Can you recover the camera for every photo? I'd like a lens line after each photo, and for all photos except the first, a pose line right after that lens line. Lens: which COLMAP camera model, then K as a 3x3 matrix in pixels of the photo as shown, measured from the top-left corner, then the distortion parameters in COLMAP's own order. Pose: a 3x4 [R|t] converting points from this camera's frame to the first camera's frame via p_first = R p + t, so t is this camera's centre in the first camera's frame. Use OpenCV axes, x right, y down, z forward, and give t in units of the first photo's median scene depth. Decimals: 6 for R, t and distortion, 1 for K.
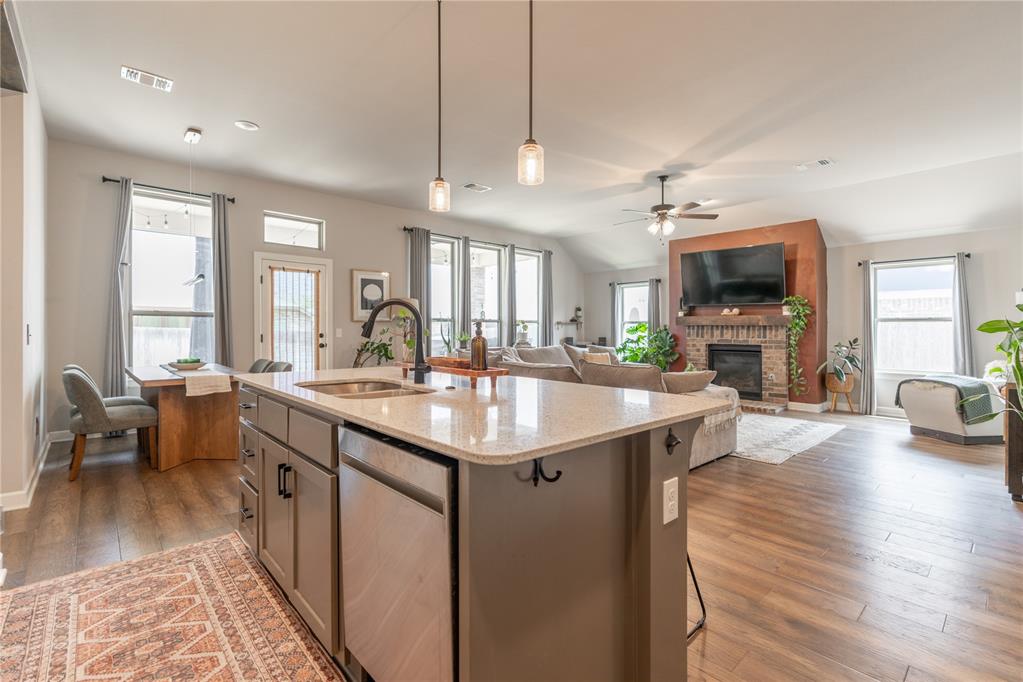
lens RADIAL K [[462.1, 0, 514.4], [0, 462.1, 338.2], [0, 0, 1]] dist [0.000667, 0.000142]
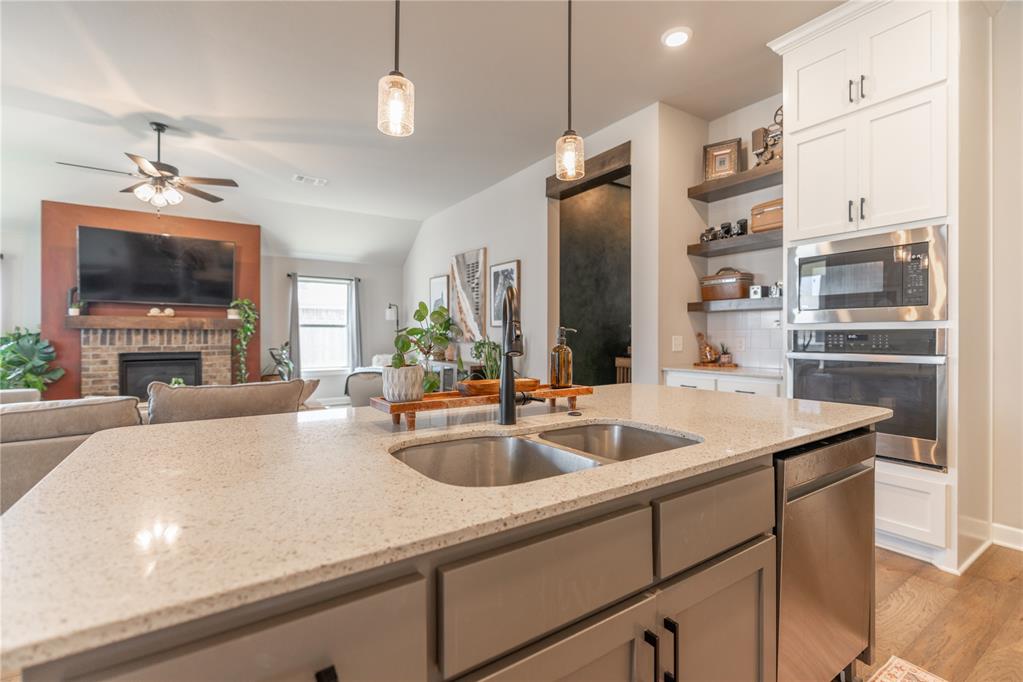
lens RADIAL K [[462.1, 0, 514.4], [0, 462.1, 338.2], [0, 0, 1]] dist [0.000667, 0.000142]
pose [[0.145385, -0.011798, 0.989305, -0.274568], [0.019296, 0.999773, 0.009087, -0.007753], [-0.989187, 0.017768, 0.145580, 0.294845]]
